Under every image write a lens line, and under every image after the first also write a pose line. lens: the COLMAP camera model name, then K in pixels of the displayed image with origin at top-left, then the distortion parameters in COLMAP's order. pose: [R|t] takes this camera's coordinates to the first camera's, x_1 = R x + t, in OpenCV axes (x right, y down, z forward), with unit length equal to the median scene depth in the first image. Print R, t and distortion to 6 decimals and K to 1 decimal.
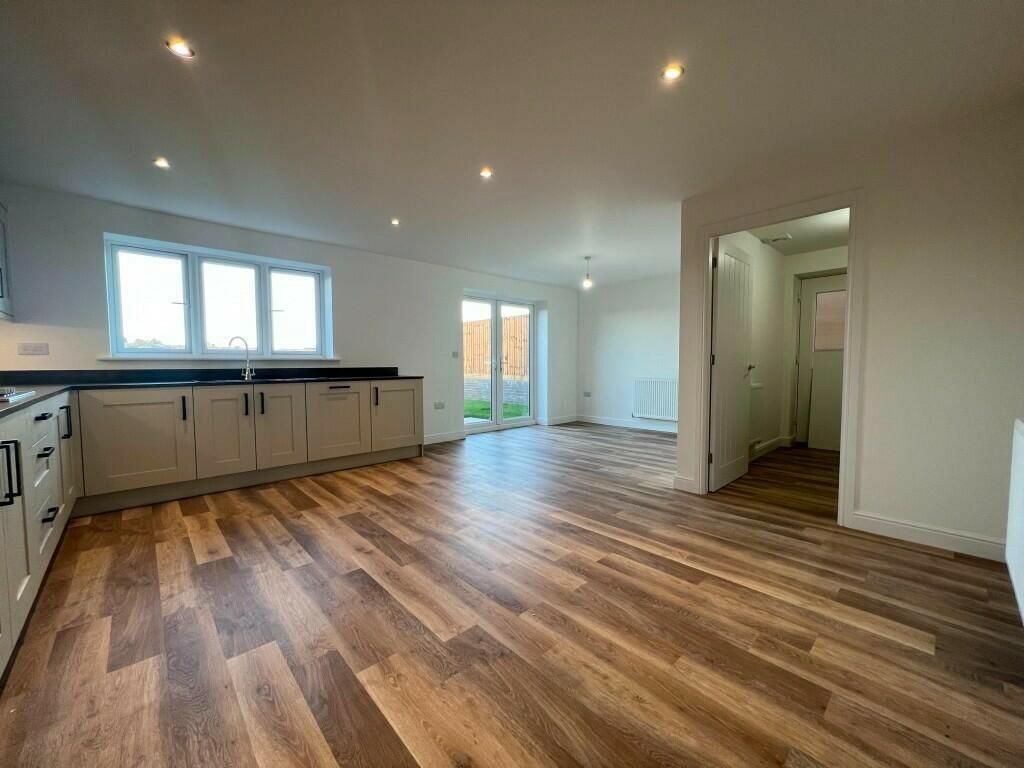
lens RADIAL K [[406.5, 0, 512.0], [0, 406.5, 384.0], [0, 0, 1]] dist [0.001104, 0.000004]
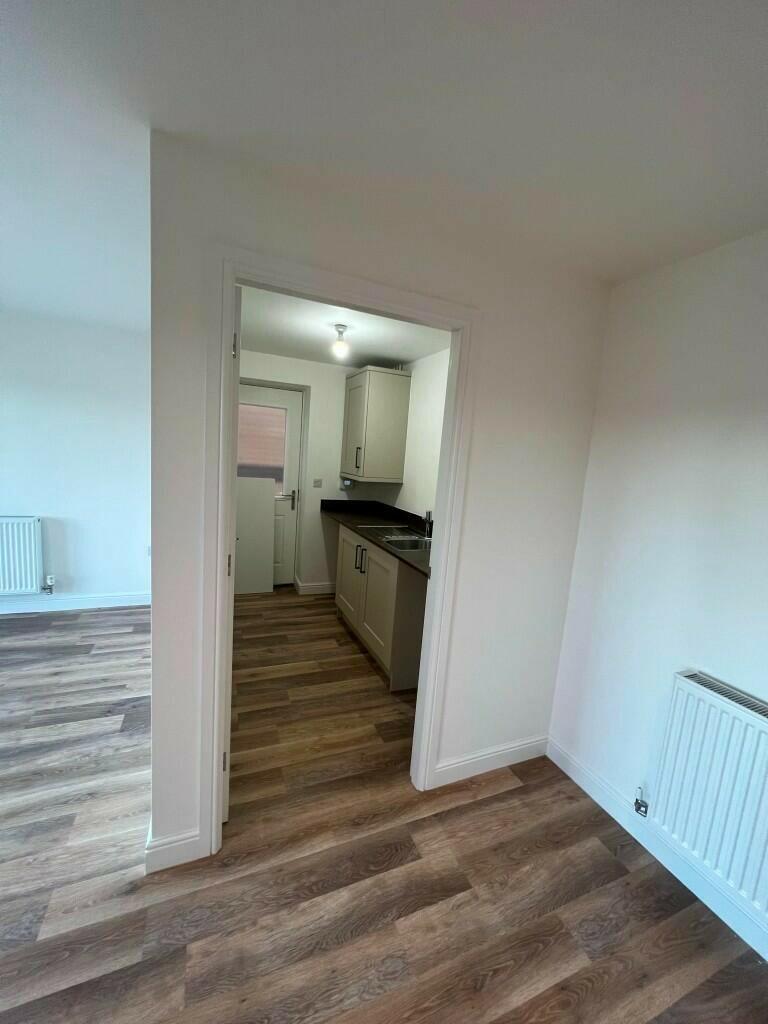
lens RADIAL K [[406.5, 0, 384.0], [0, 406.5, 512.0], [0, 0, 1]] dist [0.001104, 0.000004]
pose [[0.334427, -0.099874, 0.937115, 0.150665], [-0.029945, 0.992741, 0.116488, -0.211734], [-0.941946, -0.067019, 0.329008, 0.806337]]
